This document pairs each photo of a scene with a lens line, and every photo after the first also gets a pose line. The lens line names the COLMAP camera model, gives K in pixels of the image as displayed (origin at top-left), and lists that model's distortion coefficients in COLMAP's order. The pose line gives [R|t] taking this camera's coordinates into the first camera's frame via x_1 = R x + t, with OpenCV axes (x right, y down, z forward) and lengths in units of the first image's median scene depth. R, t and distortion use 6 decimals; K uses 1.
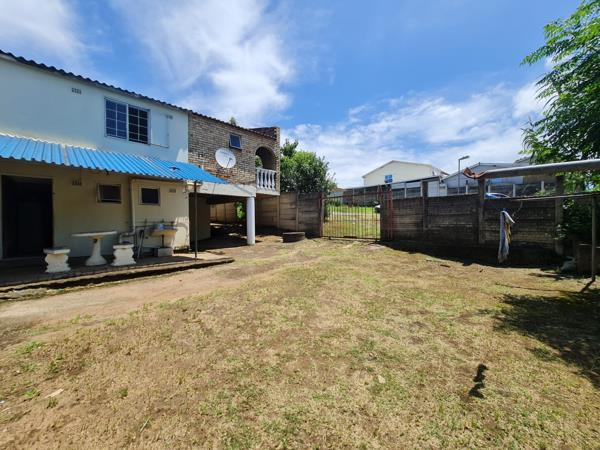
lens RADIAL K [[242.4, 0, 302.5], [0, 242.4, 225.7], [0, 0, 1]] dist [-0.007409, 0.002106]
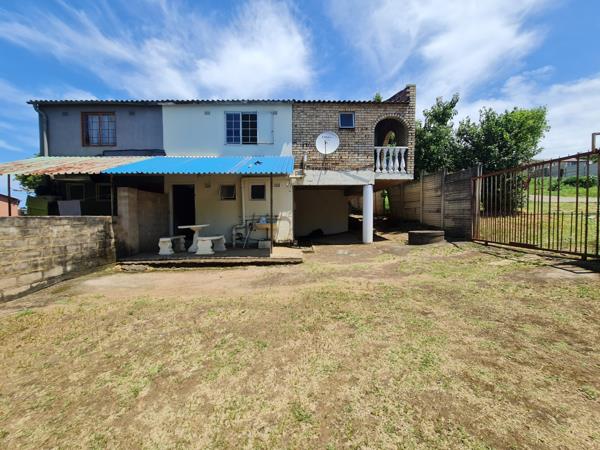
lens RADIAL K [[242.4, 0, 300.0], [0, 242.4, 223.1], [0, 0, 1]] dist [-0.007409, 0.002106]
pose [[0.710336, 0.019422, -0.703595, 0.244081], [-0.008050, 0.999778, 0.019471, -0.005931], [0.703817, -0.008167, 0.710335, 0.331837]]
